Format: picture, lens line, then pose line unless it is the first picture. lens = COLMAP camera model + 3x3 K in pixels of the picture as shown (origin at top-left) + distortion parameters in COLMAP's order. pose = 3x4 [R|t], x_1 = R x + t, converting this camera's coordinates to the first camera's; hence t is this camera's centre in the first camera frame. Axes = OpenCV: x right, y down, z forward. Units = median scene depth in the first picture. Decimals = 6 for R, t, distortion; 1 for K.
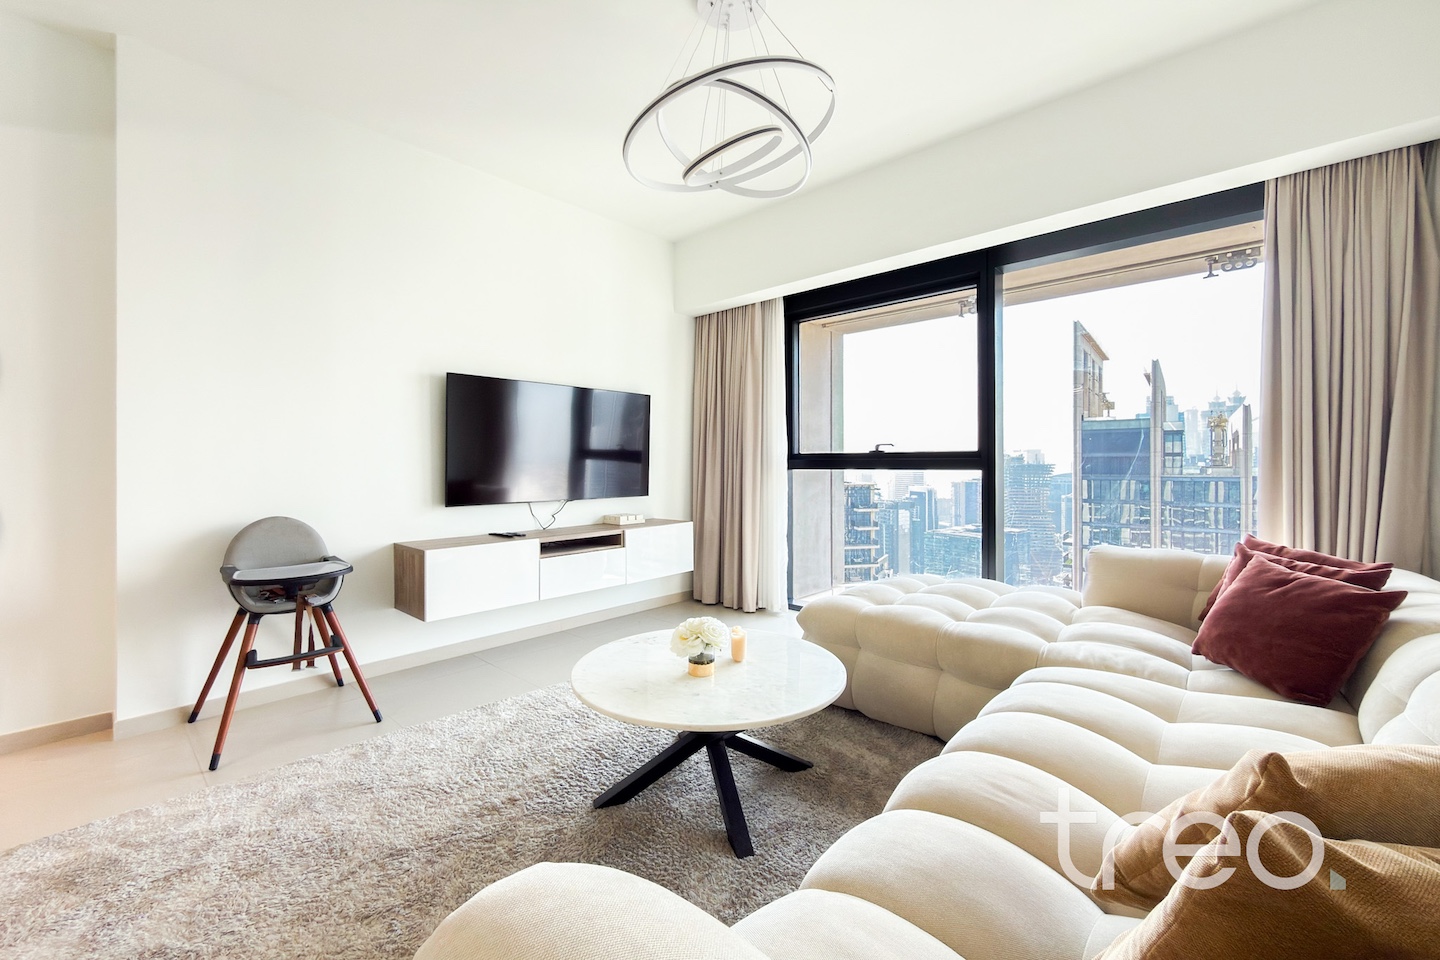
lens RADIAL K [[587.7, 0, 717.3], [0, 587.7, 468.5], [0, 0, 1]] dist [0.000000, 0.001368]
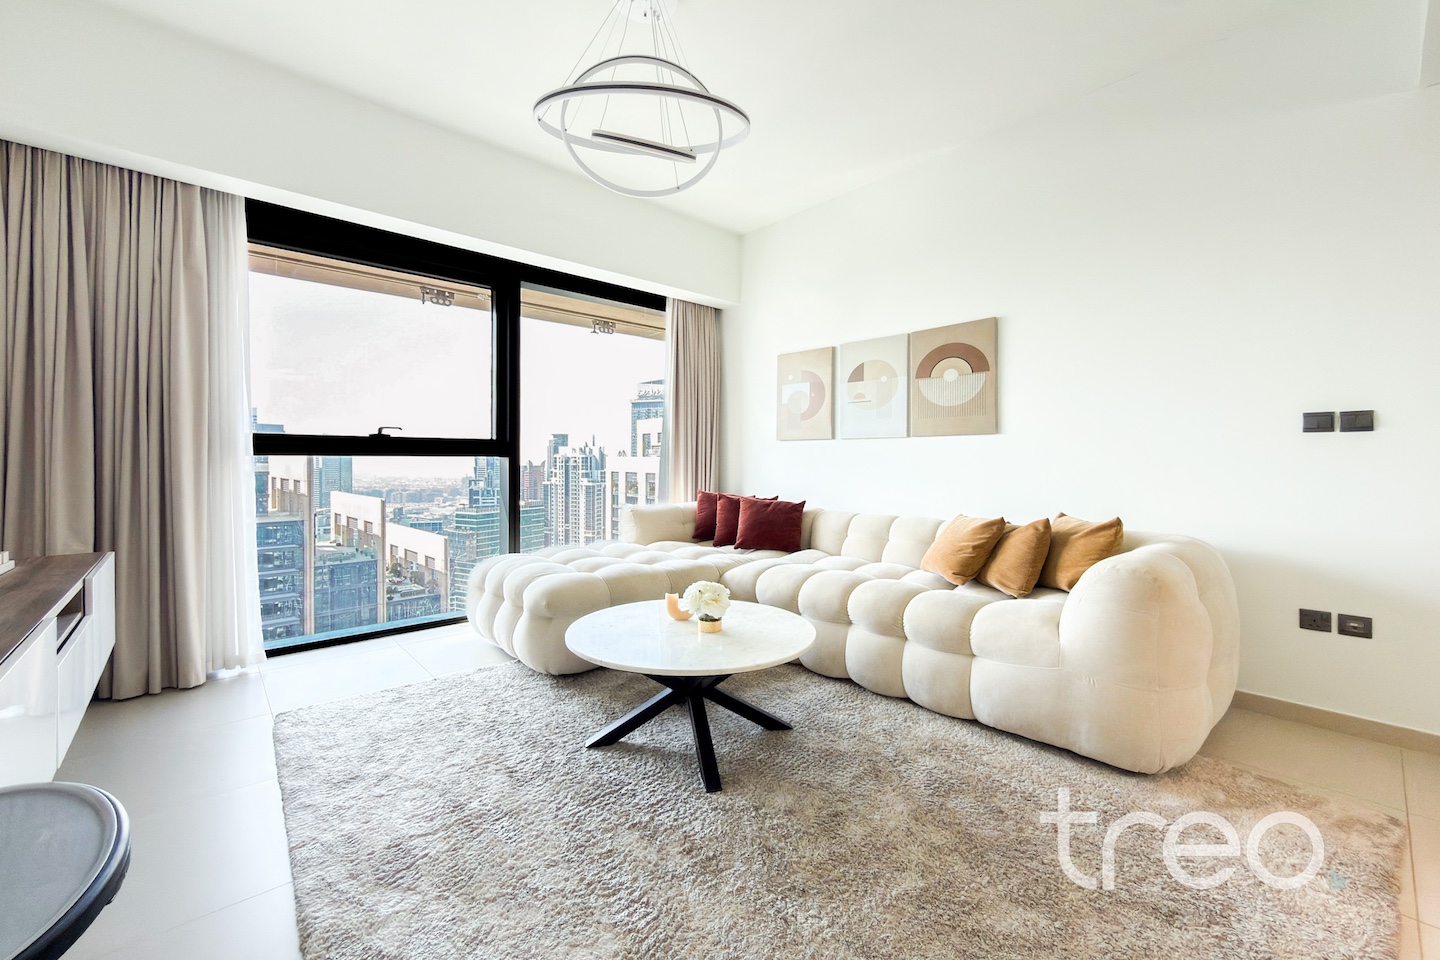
lens RADIAL K [[587.7, 0, 728.9], [0, 587.7, 472.4], [0, 0, 1]] dist [0.000000, 0.001368]
pose [[0.093155, -0.017462, 0.995498, -0.541390], [0.005864, 0.999838, 0.016990, 0.014007], [-0.995634, 0.004255, 0.093243, 0.409414]]
